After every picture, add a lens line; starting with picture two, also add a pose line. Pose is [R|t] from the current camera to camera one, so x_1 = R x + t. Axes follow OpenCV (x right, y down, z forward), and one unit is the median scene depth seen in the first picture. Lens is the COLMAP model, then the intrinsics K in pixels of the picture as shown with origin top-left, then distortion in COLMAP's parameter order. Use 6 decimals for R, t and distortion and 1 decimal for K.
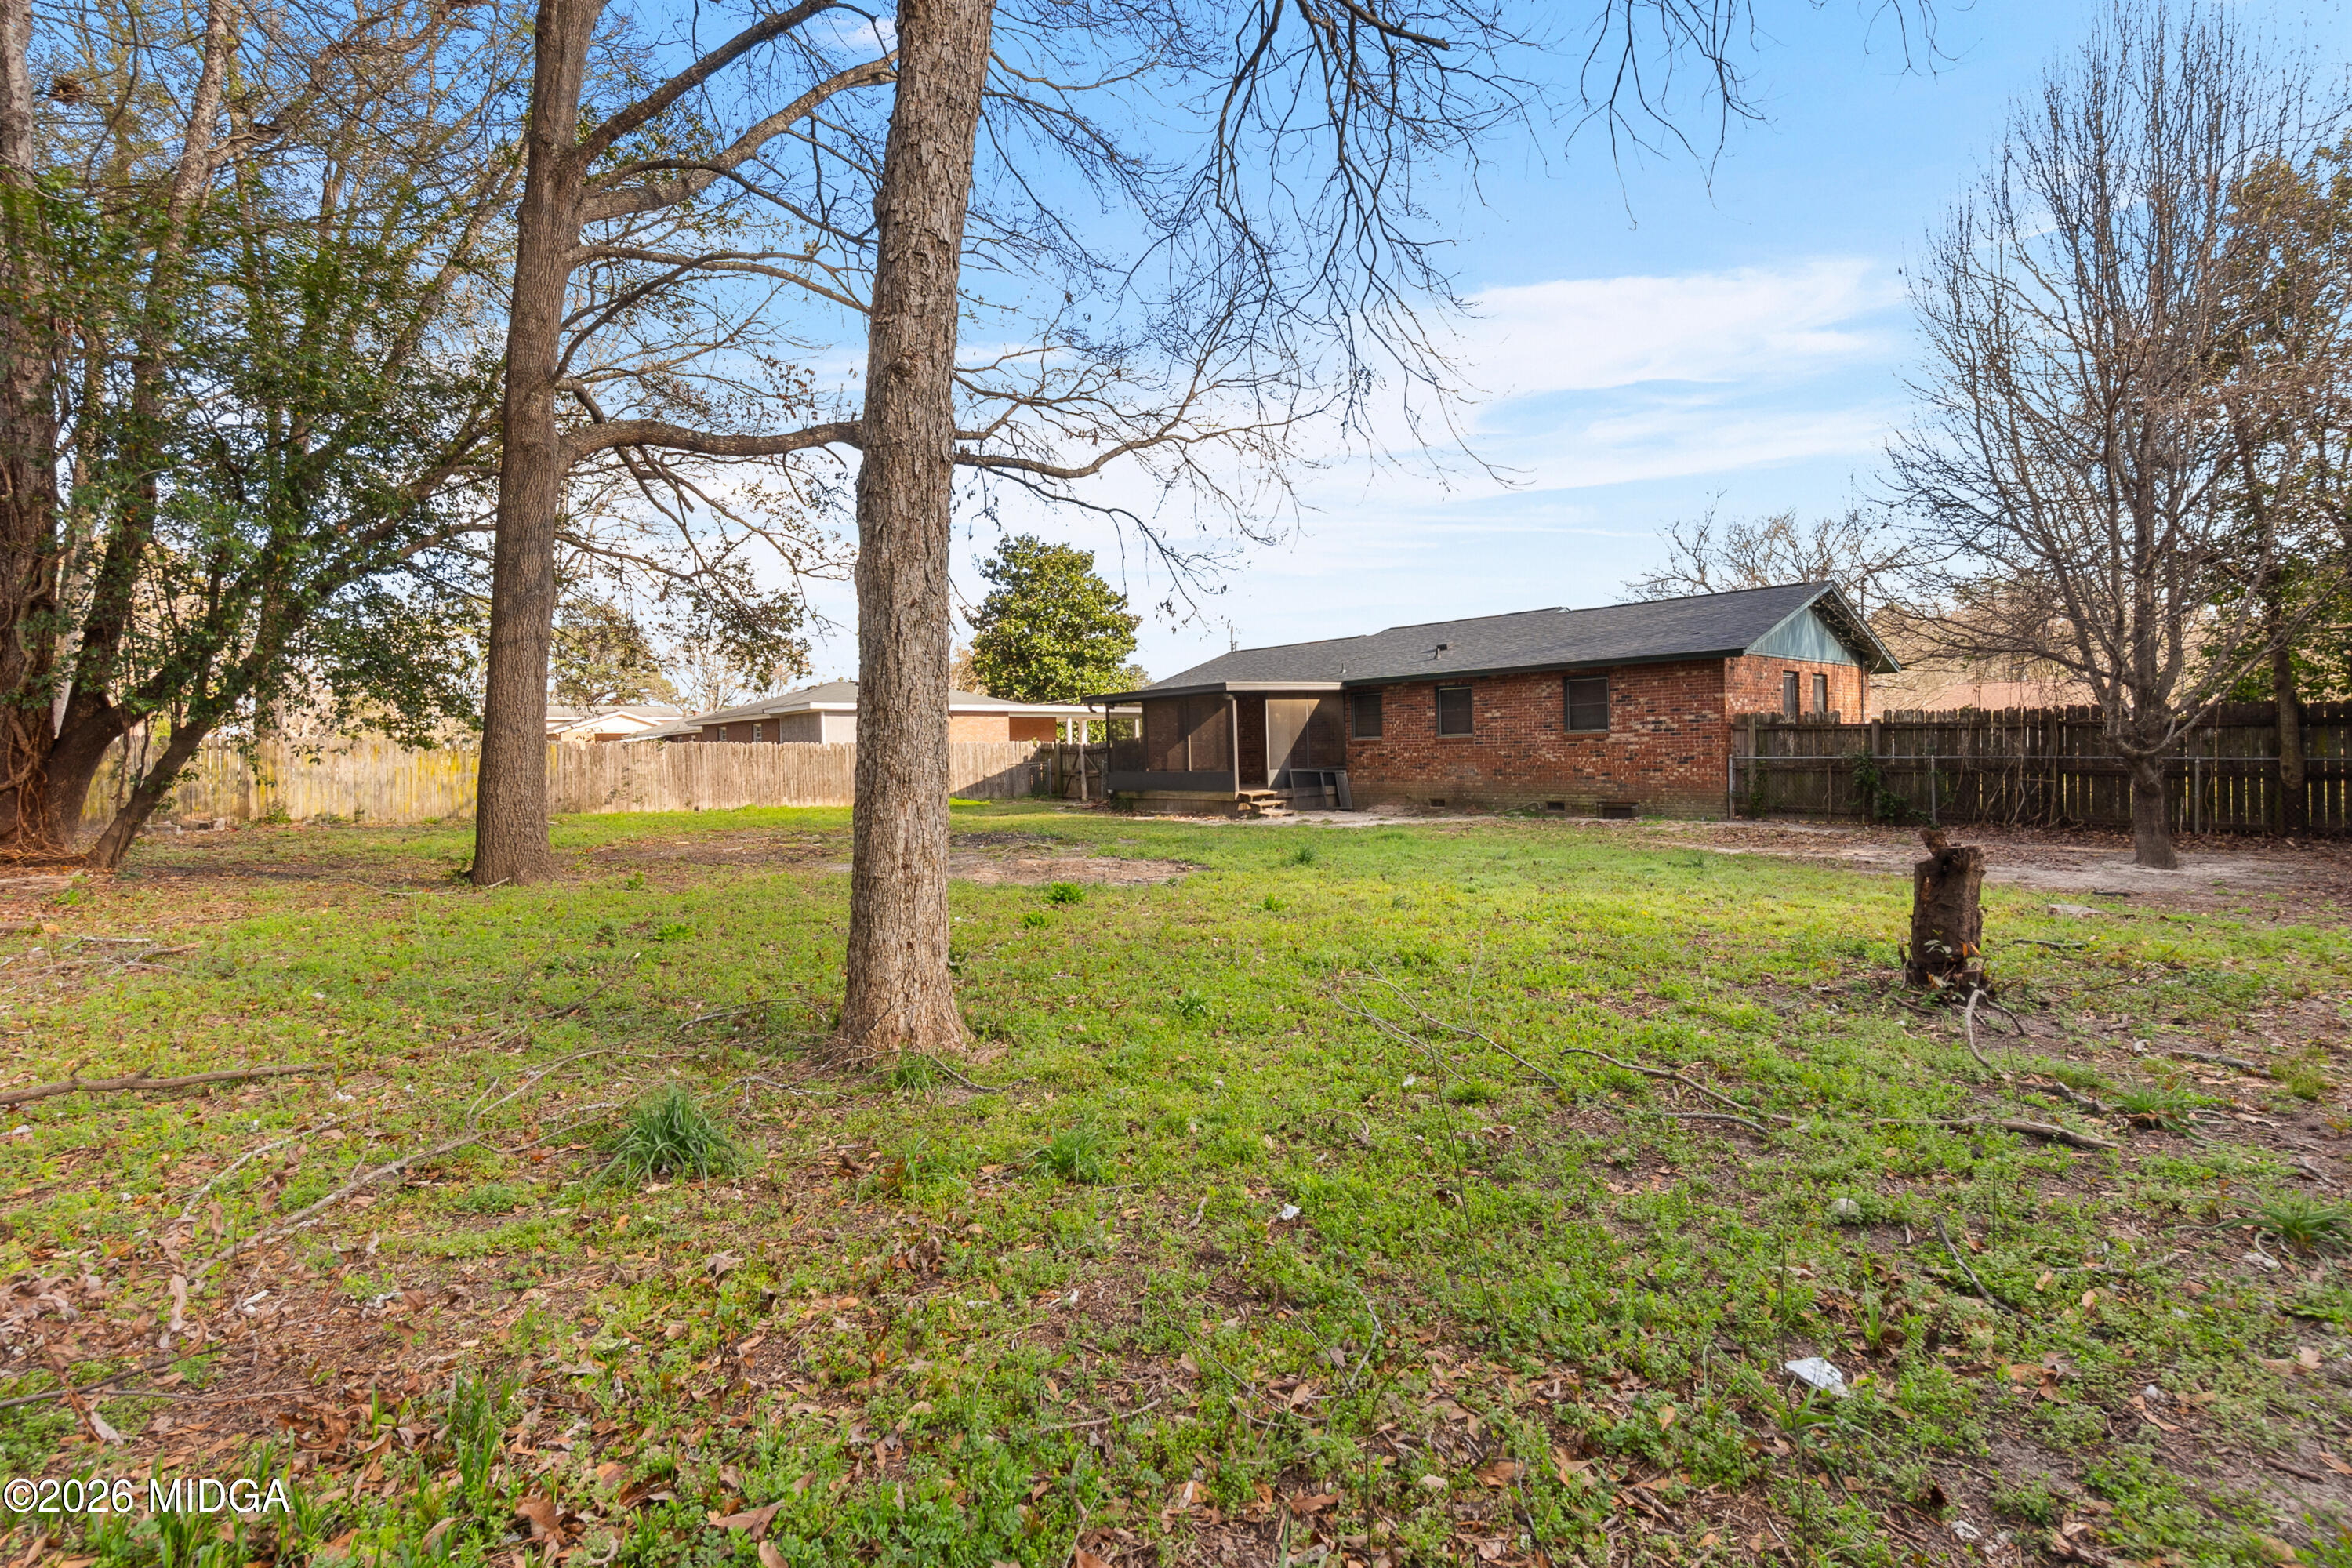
lens RADIAL K [[1026.2, 0, 1165.1], [0, 1026.2, 771.7], [0, 0, 1]] dist [0.001583, 0.000550]
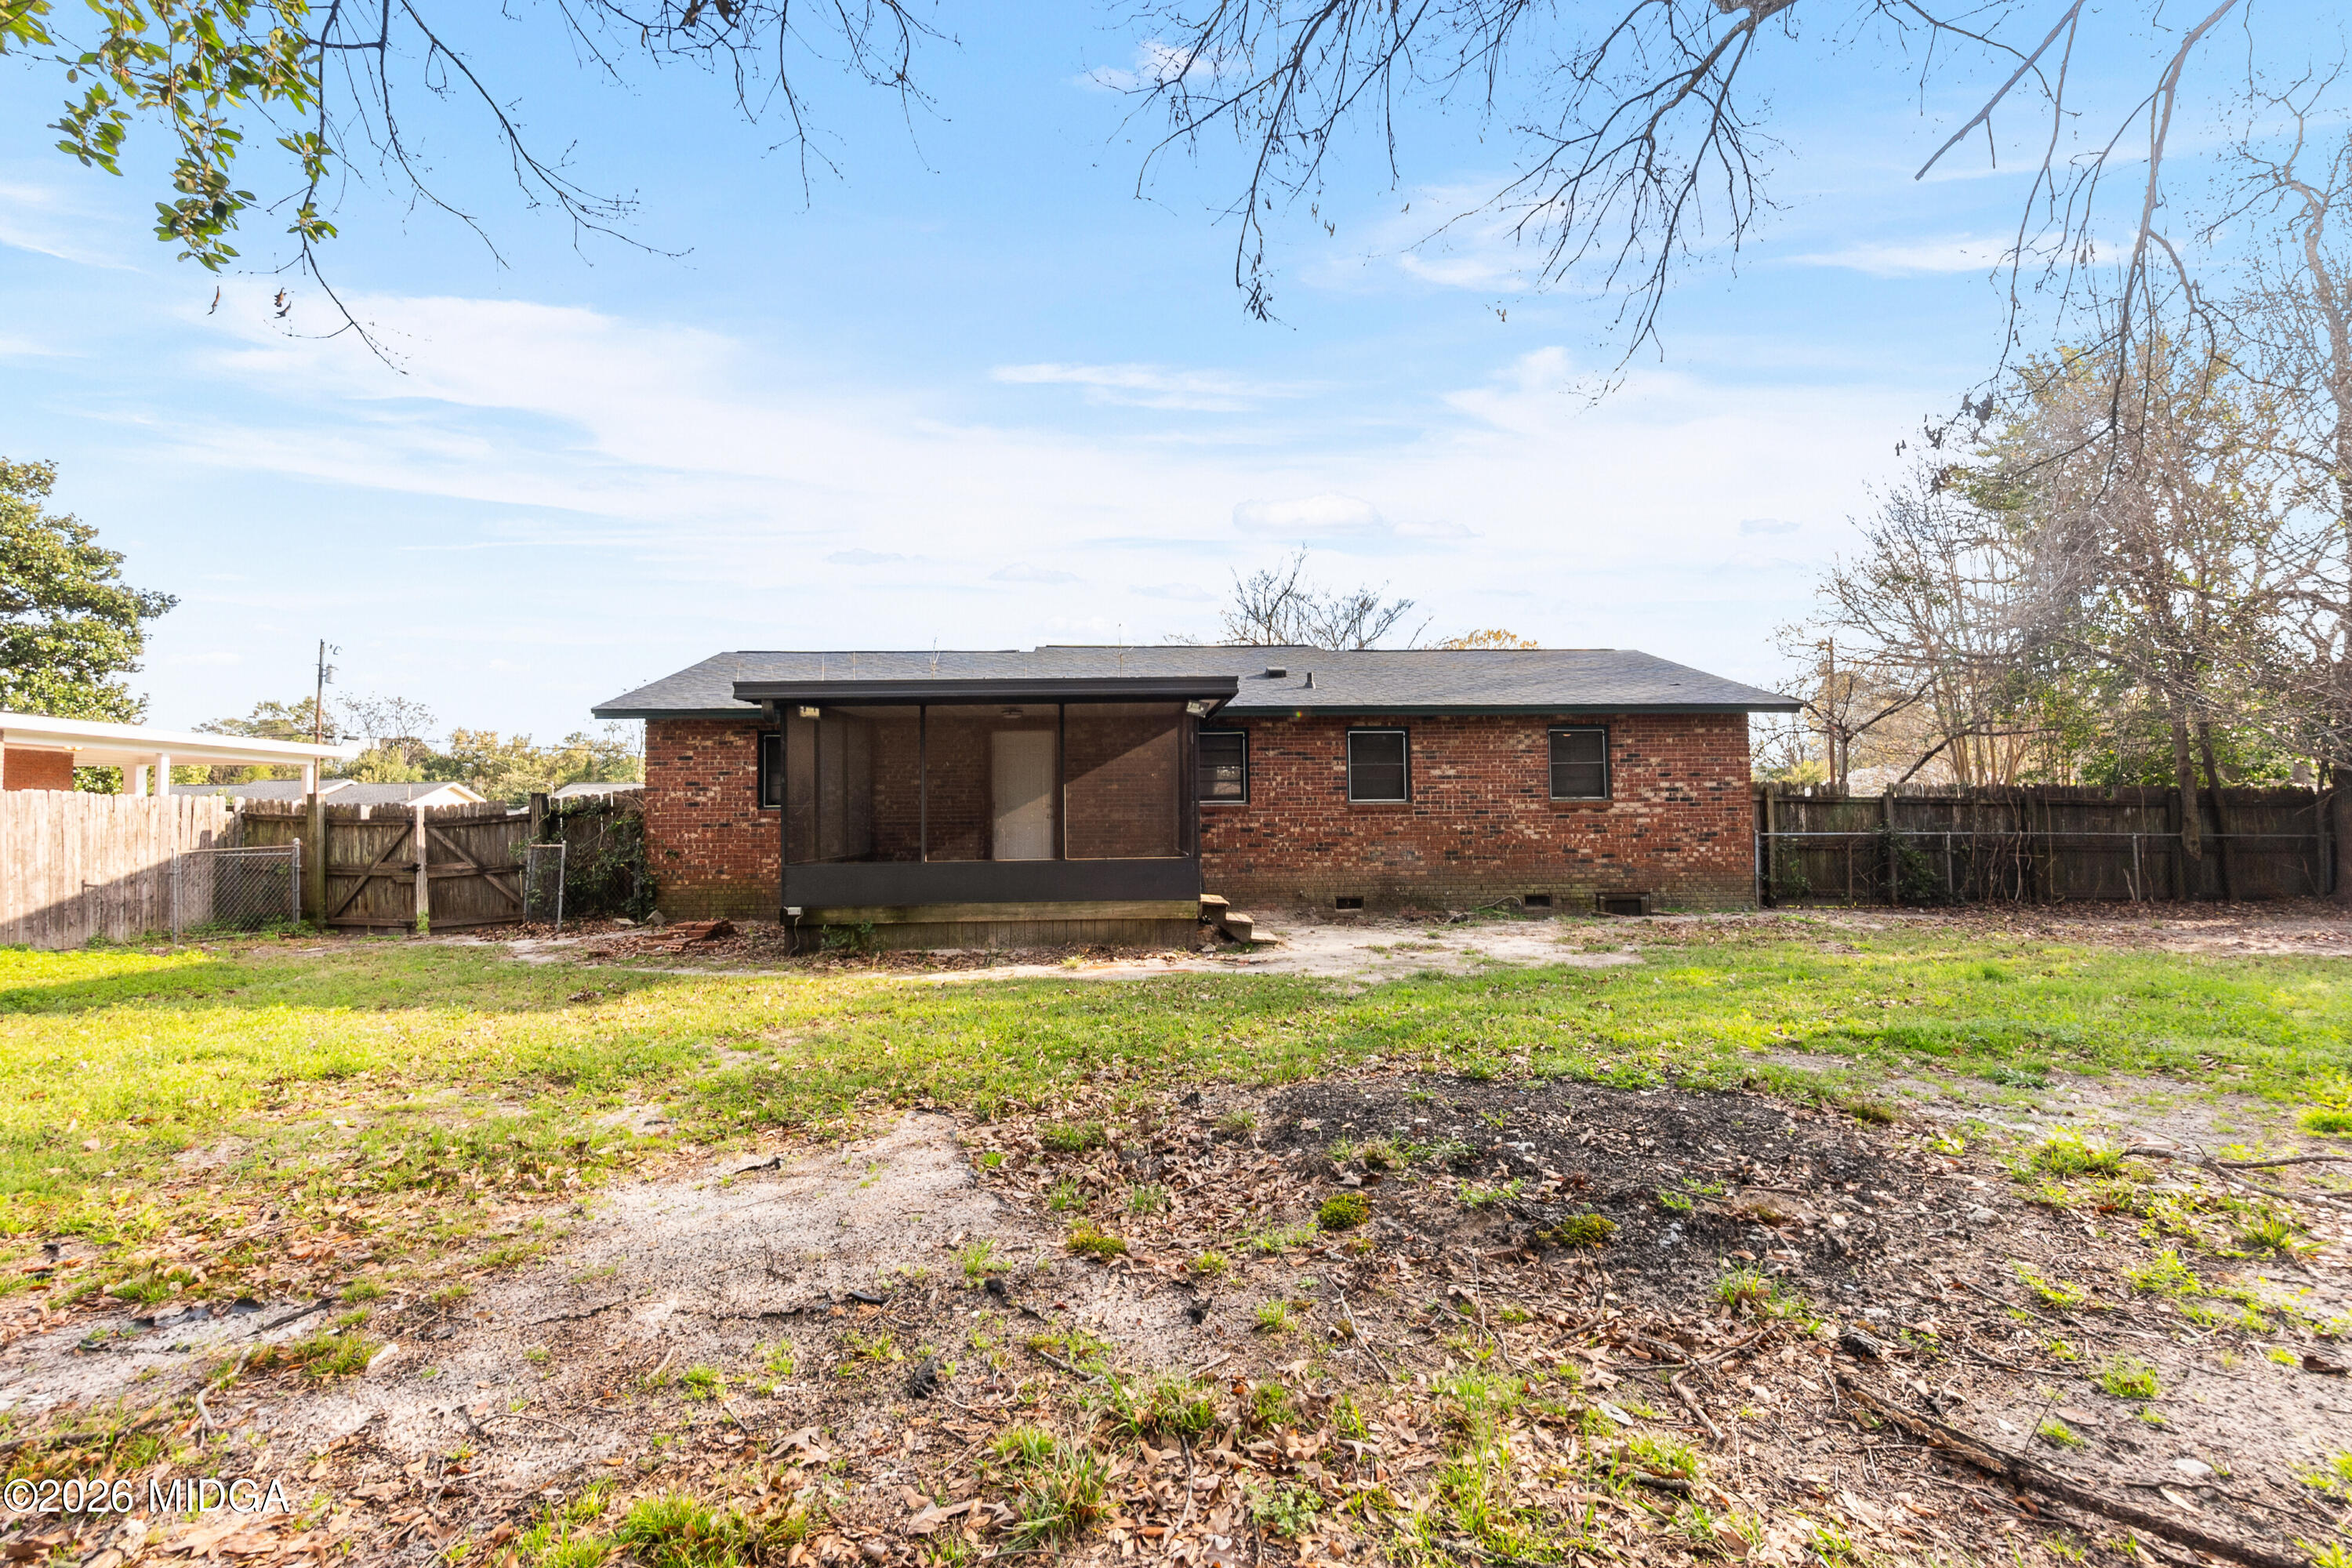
lens RADIAL K [[1008.7, 0, 1160.0], [0, 1008.7, 795.6], [0, 0, 1]] dist [0.011160, 0.000208]
pose [[0.654529, 0.029824, 0.755449, -0.322051], [0.010698, 0.998756, -0.048698, -0.008591], [-0.755962, 0.039957, 0.653395, 0.699929]]
